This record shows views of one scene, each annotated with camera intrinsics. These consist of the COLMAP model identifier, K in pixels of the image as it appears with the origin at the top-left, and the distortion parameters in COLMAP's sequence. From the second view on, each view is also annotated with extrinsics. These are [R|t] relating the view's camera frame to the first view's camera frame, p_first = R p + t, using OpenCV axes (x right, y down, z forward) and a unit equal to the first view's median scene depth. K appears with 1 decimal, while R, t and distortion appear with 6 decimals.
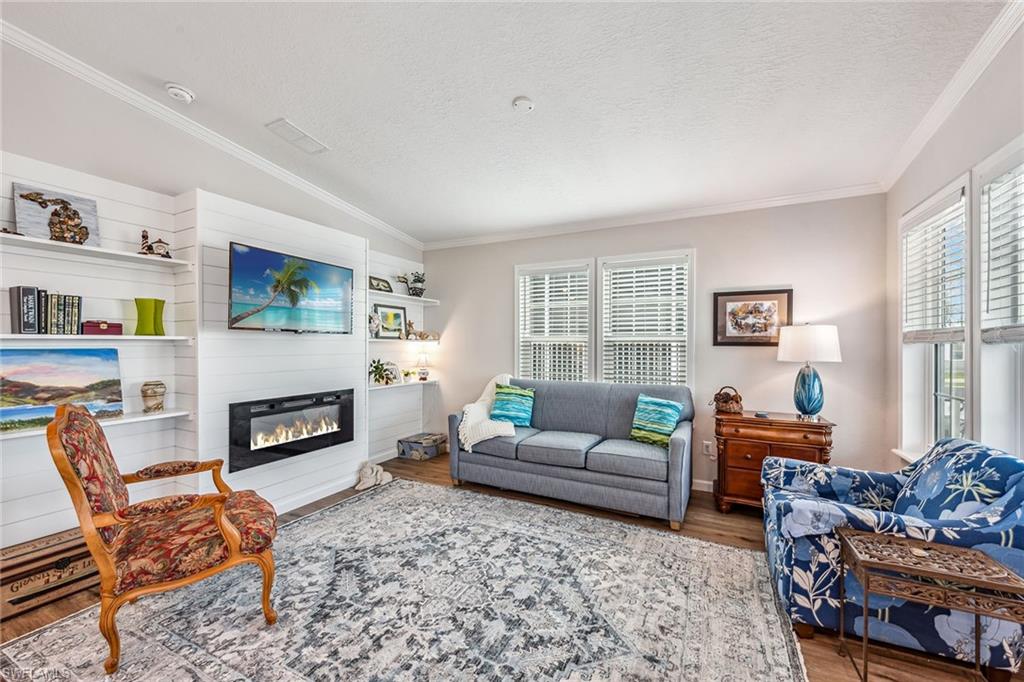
lens RADIAL K [[405.8, 0, 511.3], [0, 405.8, 345.0], [0, 0, 1]] dist [0.002720, 0.000412]
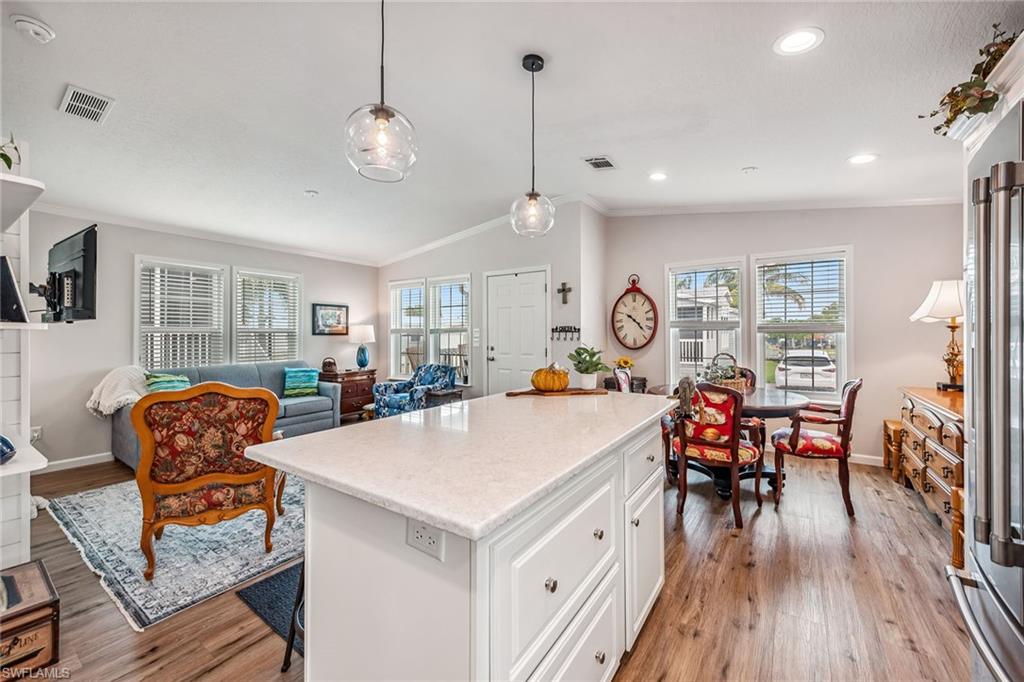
lens RADIAL K [[405.8, 0, 511.3], [0, 405.8, 345.0], [0, 0, 1]] dist [0.002720, 0.000412]
pose [[0.137655, -0.027540, 0.990097, -1.192943], [0.005620, 0.999619, 0.027024, 0.002311], [-0.990464, 0.001844, 0.137757, -0.047017]]
